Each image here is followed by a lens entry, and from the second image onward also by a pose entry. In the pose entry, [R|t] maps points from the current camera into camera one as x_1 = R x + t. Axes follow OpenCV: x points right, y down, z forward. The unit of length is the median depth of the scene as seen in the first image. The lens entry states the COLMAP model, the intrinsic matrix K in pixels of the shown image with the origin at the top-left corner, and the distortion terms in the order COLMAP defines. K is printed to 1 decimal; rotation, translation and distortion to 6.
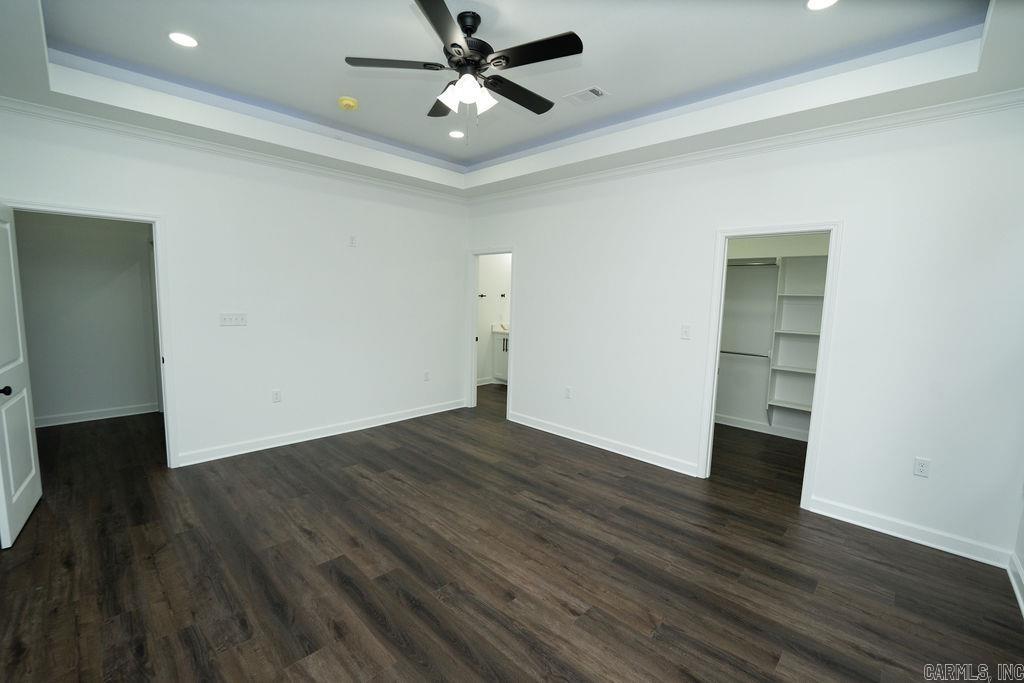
lens RADIAL K [[433.3, 0, 508.6], [0, 433.3, 344.9], [0, 0, 1]] dist [-0.028511, 0.004885]
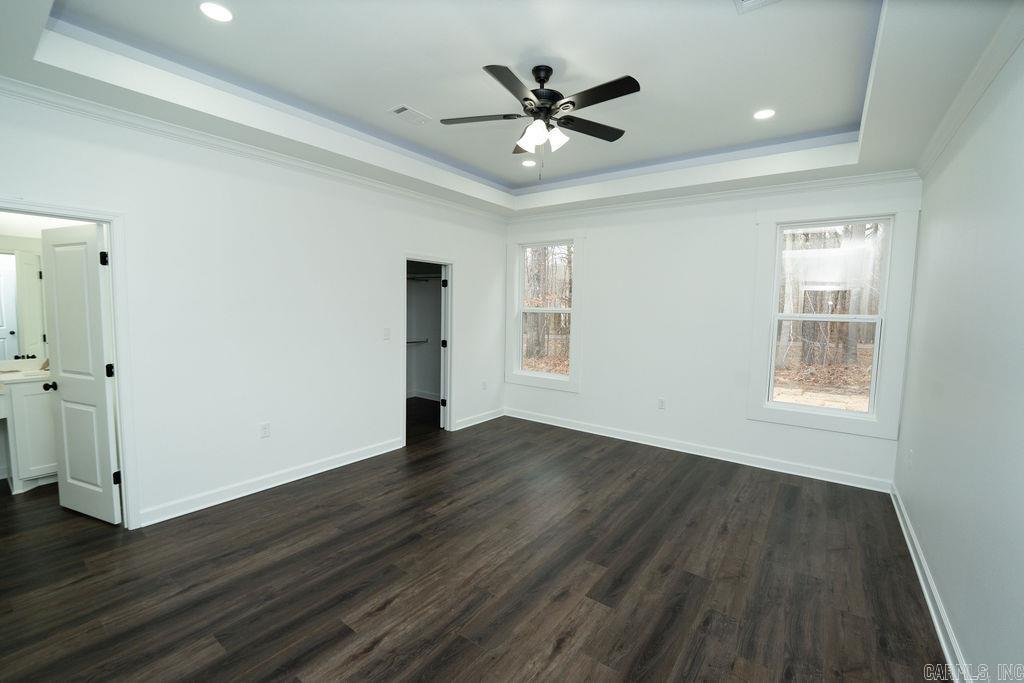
lens RADIAL K [[433.3, 0, 508.6], [0, 433.3, 344.9], [0, 0, 1]] dist [-0.028511, 0.004885]
pose [[-0.132352, -0.115245, 0.984480, -1.195184], [0.090925, 0.987619, 0.127837, -0.177603], [-0.987024, 0.106433, -0.120235, 1.200148]]
